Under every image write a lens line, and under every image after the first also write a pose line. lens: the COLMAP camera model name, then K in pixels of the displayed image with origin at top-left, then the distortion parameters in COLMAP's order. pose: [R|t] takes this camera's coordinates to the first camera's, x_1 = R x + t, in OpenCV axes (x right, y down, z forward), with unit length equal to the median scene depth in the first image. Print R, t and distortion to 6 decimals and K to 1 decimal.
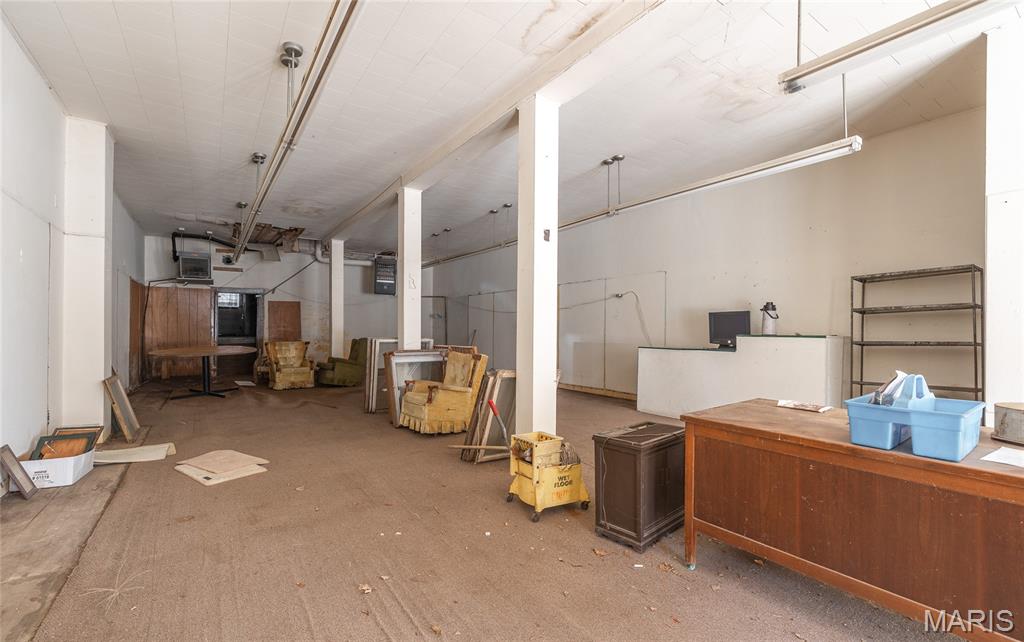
lens RADIAL K [[432.1, 0, 509.5], [0, 432.1, 325.6], [0, 0, 1]] dist [0.000617, 0.000120]
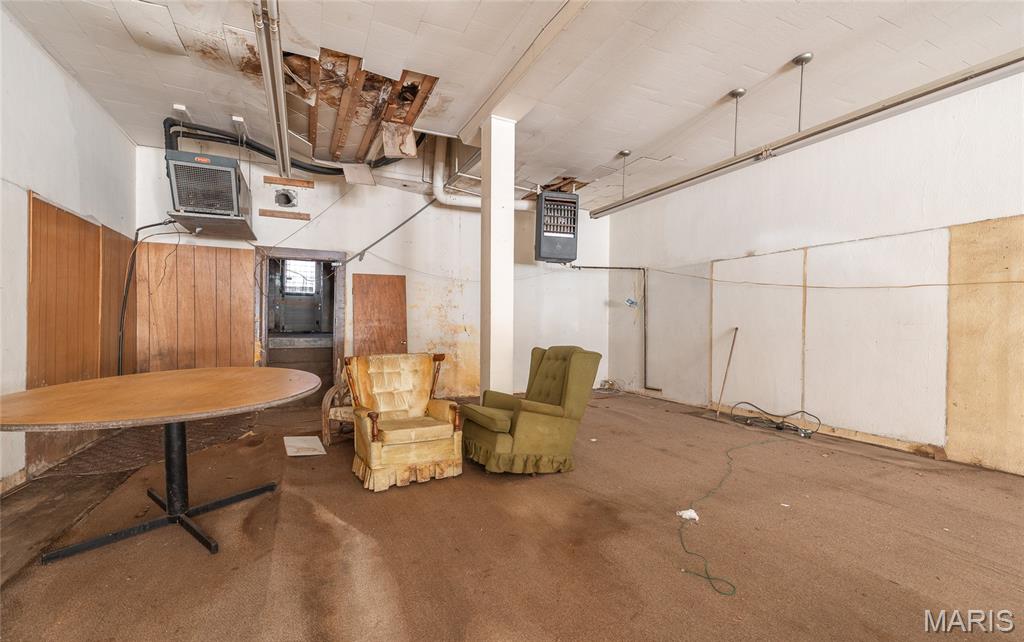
lens RADIAL K [[432.1, 0, 513.0], [0, 432.1, 321.6], [0, 0, 1]] dist [0.000617, 0.000120]
pose [[0.988148, 0.003776, -0.153460, -0.295997], [-0.003657, 0.999993, 0.001061, 0.003789], [0.153463, -0.000487, 0.988154, 0.530919]]
